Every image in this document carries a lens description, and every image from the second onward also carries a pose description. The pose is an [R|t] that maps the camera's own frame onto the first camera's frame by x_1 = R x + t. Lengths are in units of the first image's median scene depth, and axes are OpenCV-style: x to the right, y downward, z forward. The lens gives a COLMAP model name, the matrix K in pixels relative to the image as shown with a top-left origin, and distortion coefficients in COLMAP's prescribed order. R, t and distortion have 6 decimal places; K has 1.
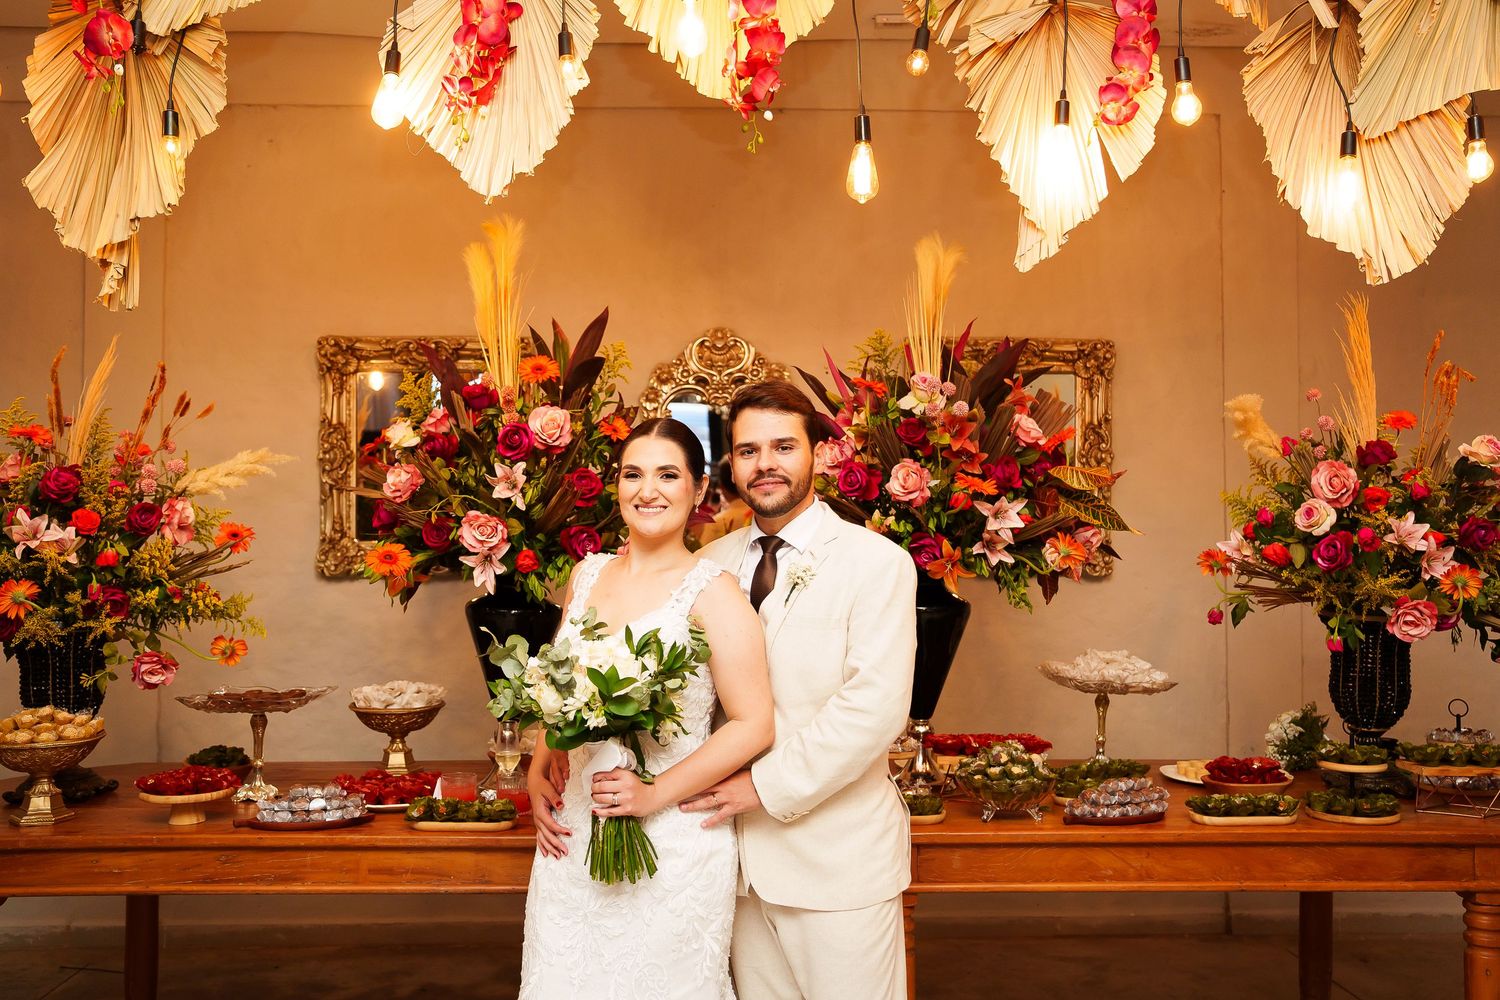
lens RADIAL K [[1361.0, 0, 752.9], [0, 1361.0, 492.3], [0, 0, 1]] dist [-0.032229, 0.000000]
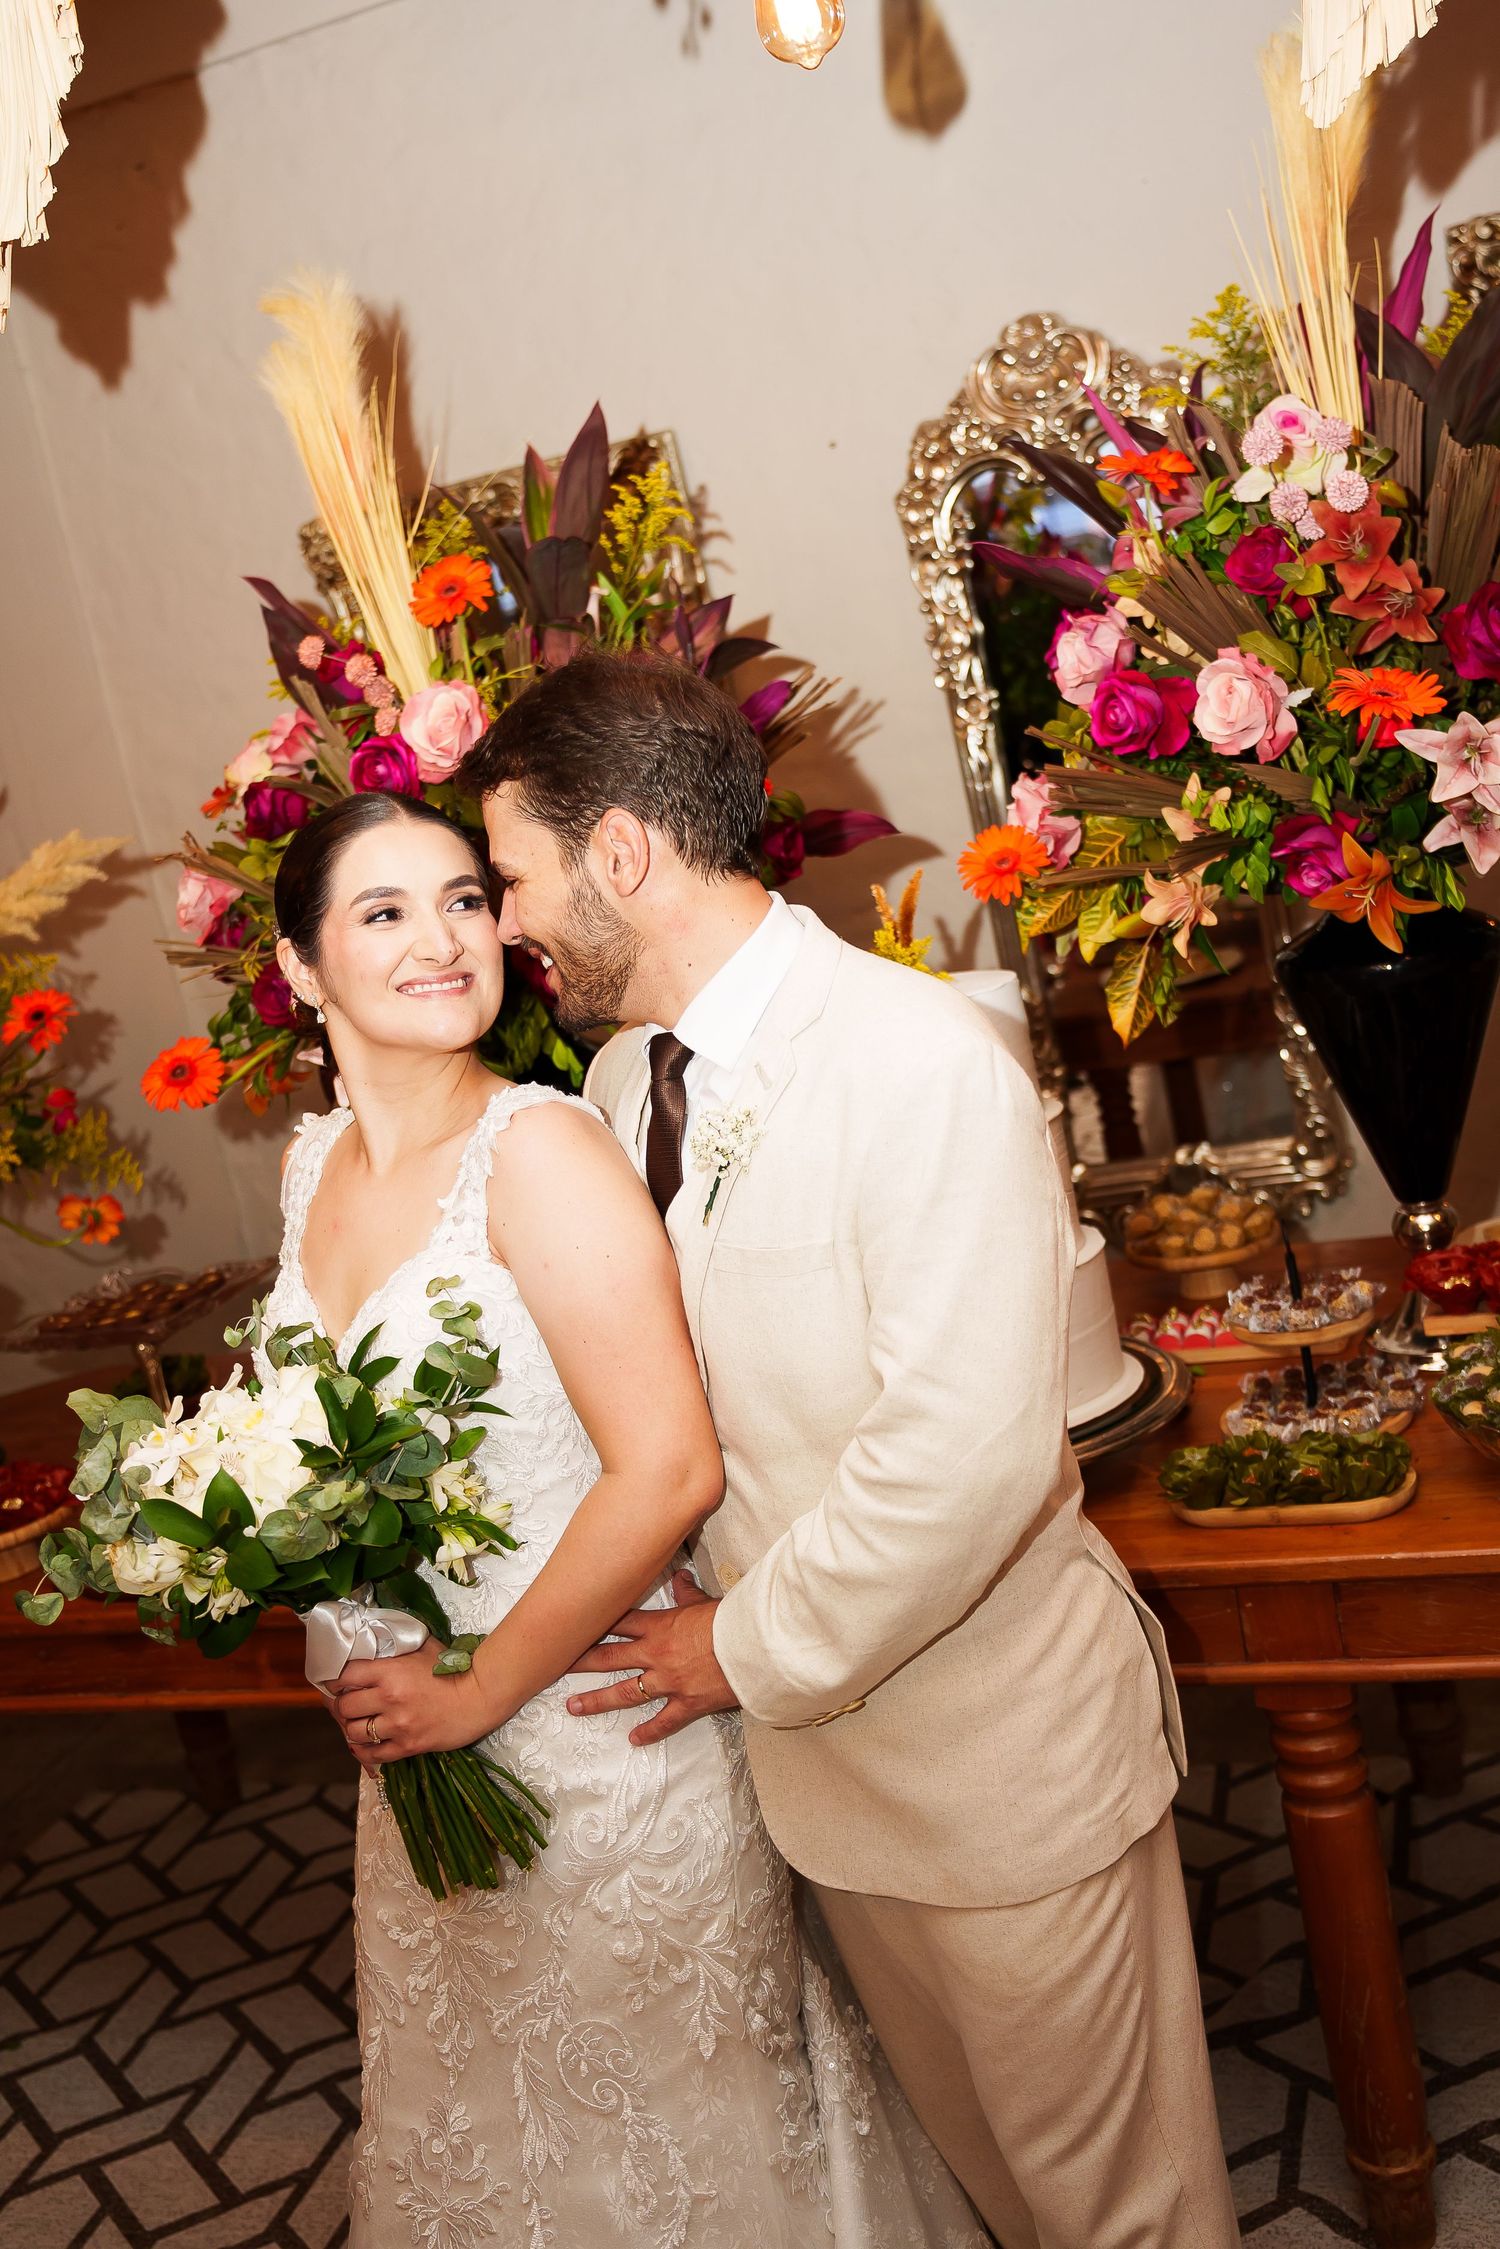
lens RADIAL K [[2160.4, 0, 769.3], [0, 2160.4, 1104.8], [0, 0, 1]] dist [-0.035077, 0.000000]
pose [[0.919442, -0.117101, -0.375386, 0.228091], [0.210145, 0.953201, 0.217365, -0.067183], [0.332365, -0.278740, 0.901020, 0.366508]]
